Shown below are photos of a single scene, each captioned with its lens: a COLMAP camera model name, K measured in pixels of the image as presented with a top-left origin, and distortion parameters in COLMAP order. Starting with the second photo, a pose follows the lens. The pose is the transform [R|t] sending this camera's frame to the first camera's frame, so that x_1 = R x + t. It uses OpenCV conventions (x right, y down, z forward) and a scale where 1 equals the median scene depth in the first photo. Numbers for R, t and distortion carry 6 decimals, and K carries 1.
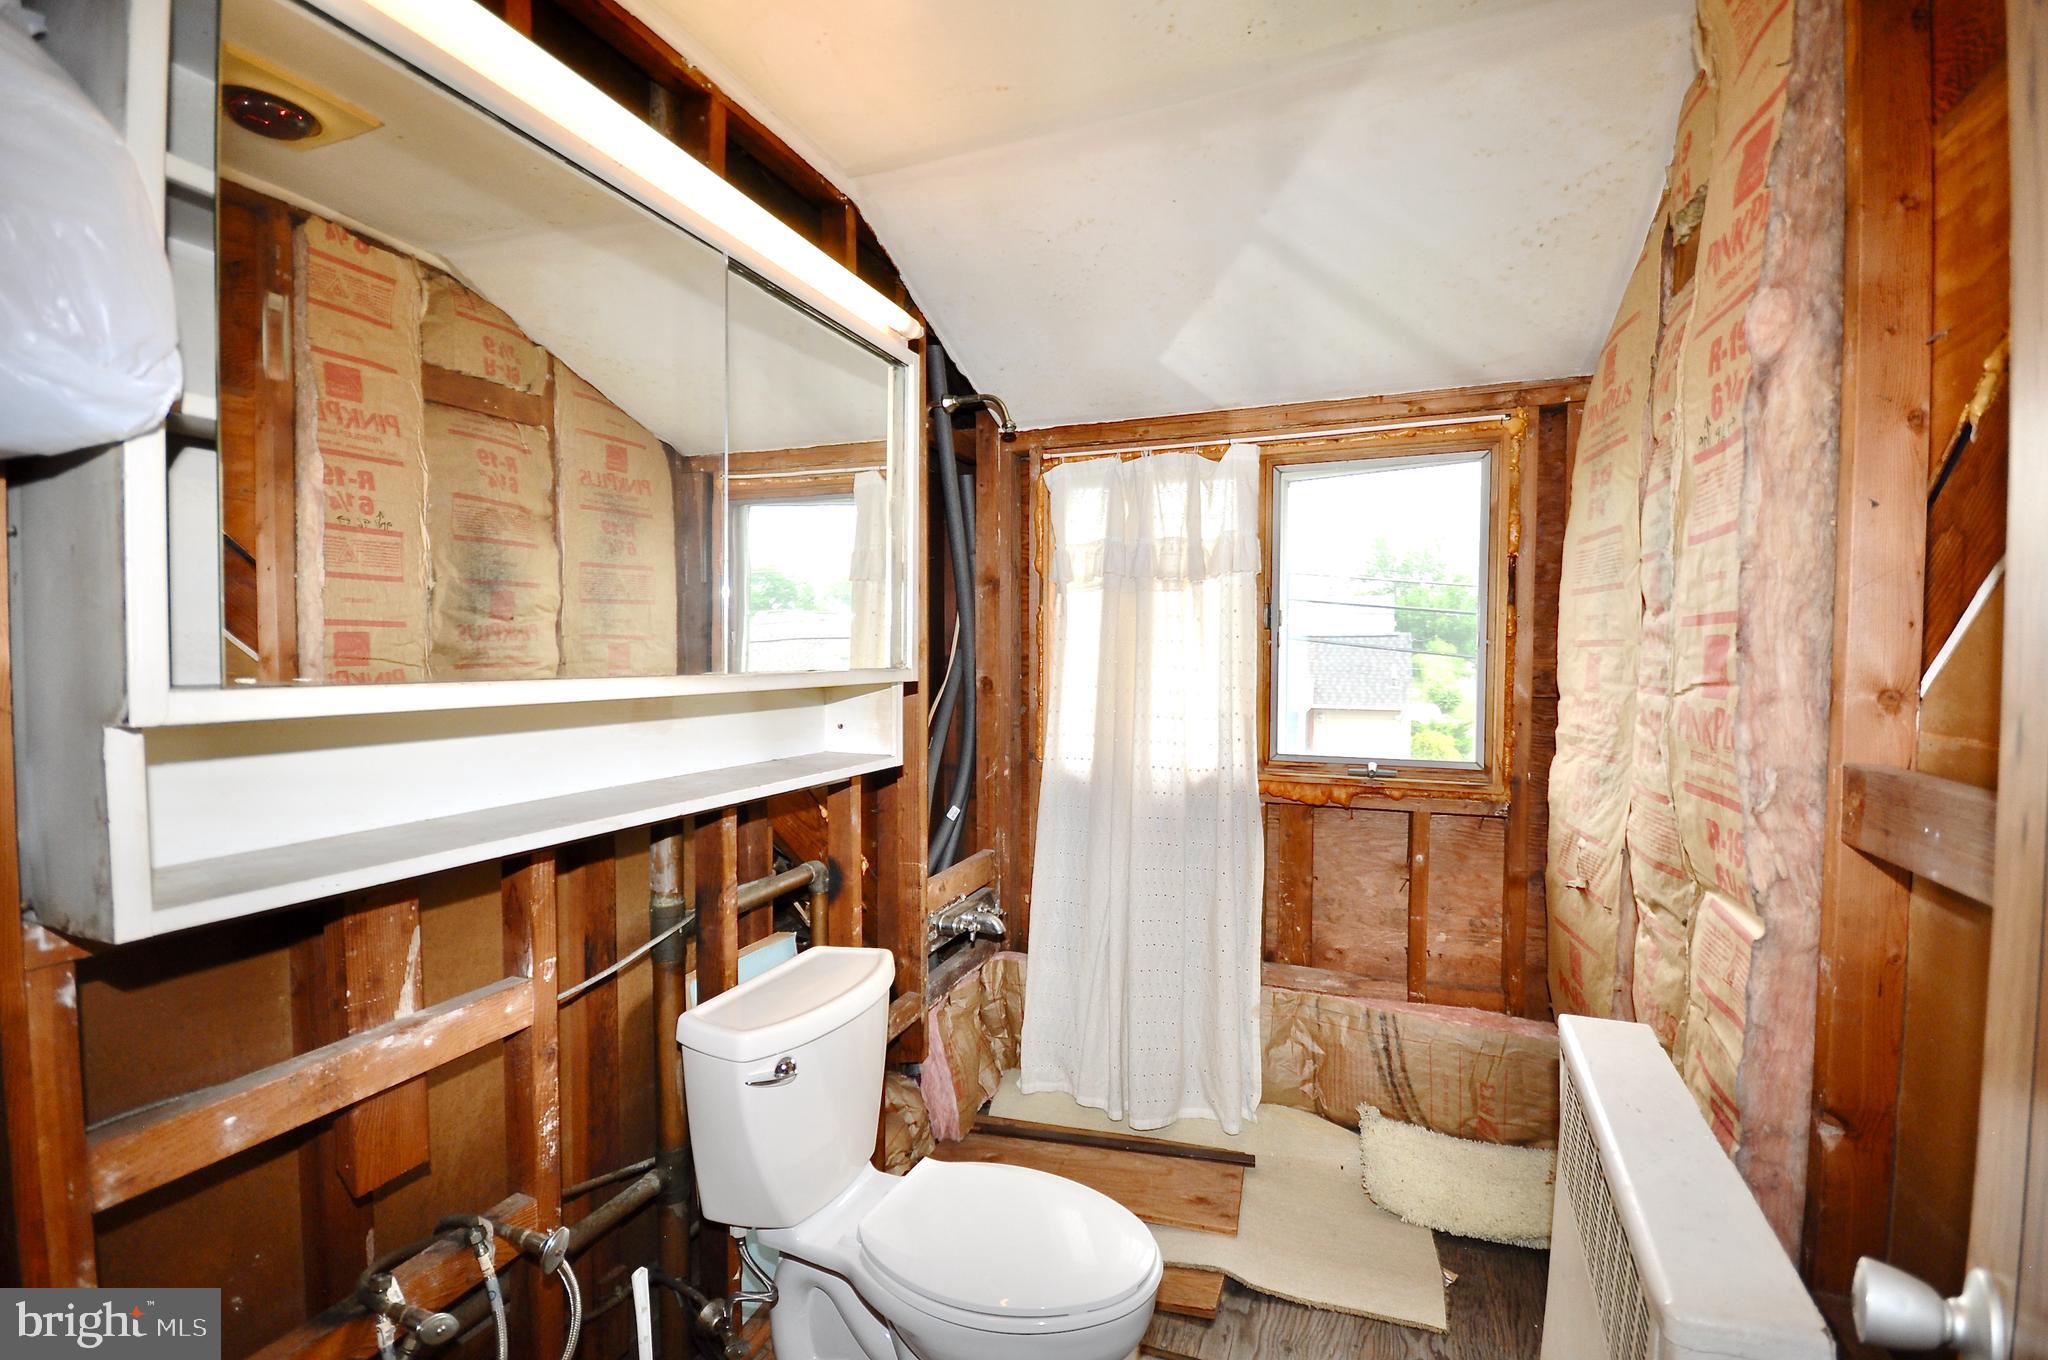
lens RADIAL K [[906.7, 0, 1010.5], [0, 906.7, 683.3], [0, 0, 1]] dist [0.012210, -0.008942]
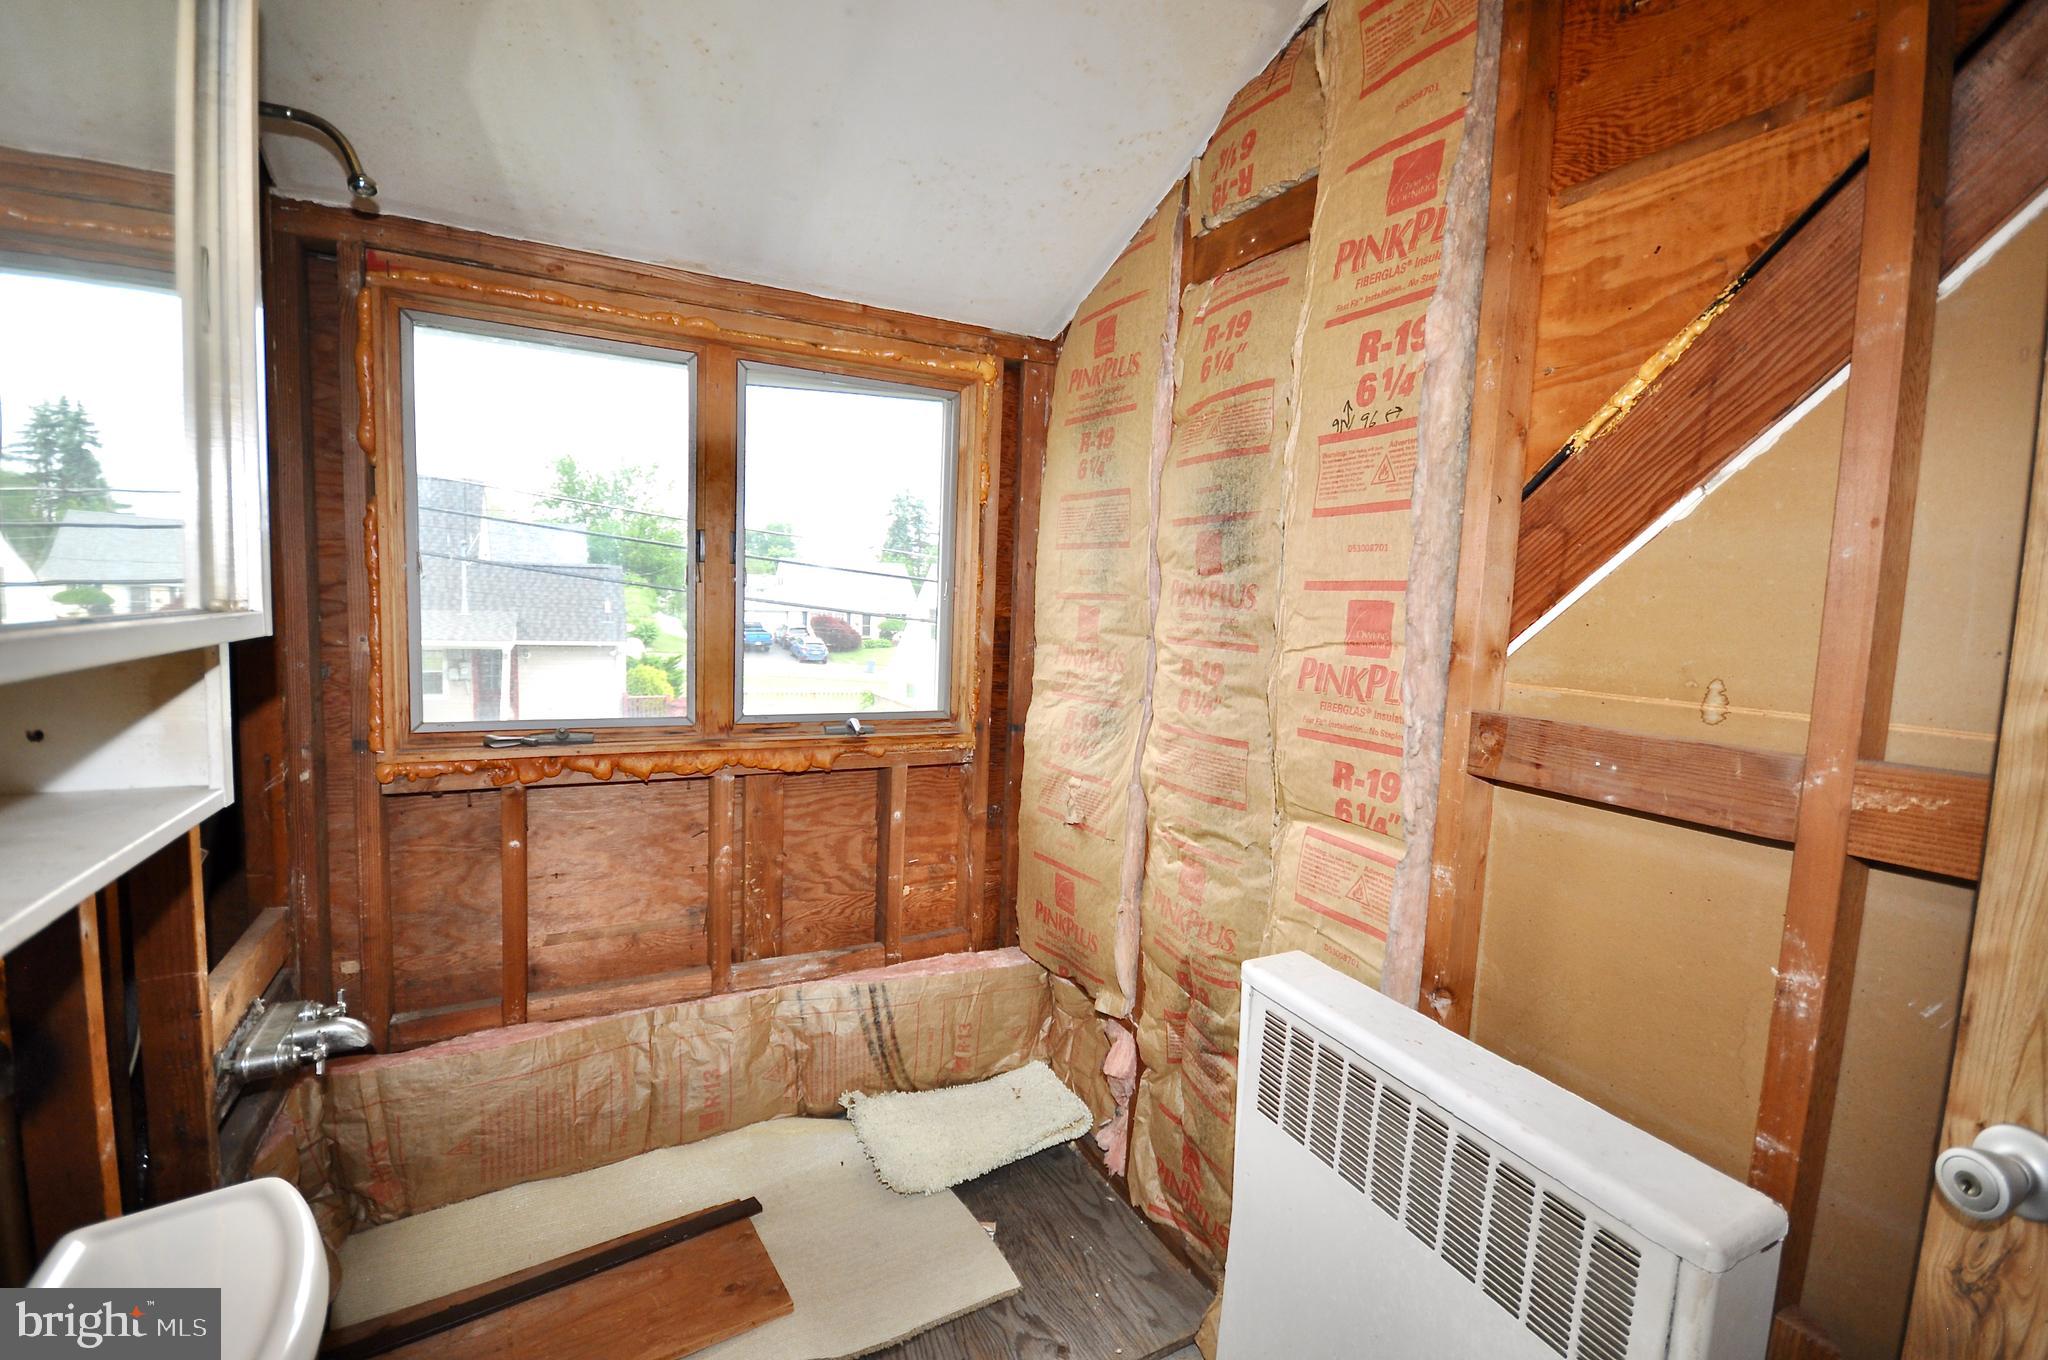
lens RADIAL K [[906.7, 0, 1010.5], [0, 906.7, 683.3], [0, 0, 1]] dist [0.012210, -0.008942]
pose [[0.653213, -0.049290, 0.755568, -0.211568], [-0.007096, 0.997437, 0.071203, -0.015822], [-0.757141, -0.051872, 0.651189, 0.339584]]
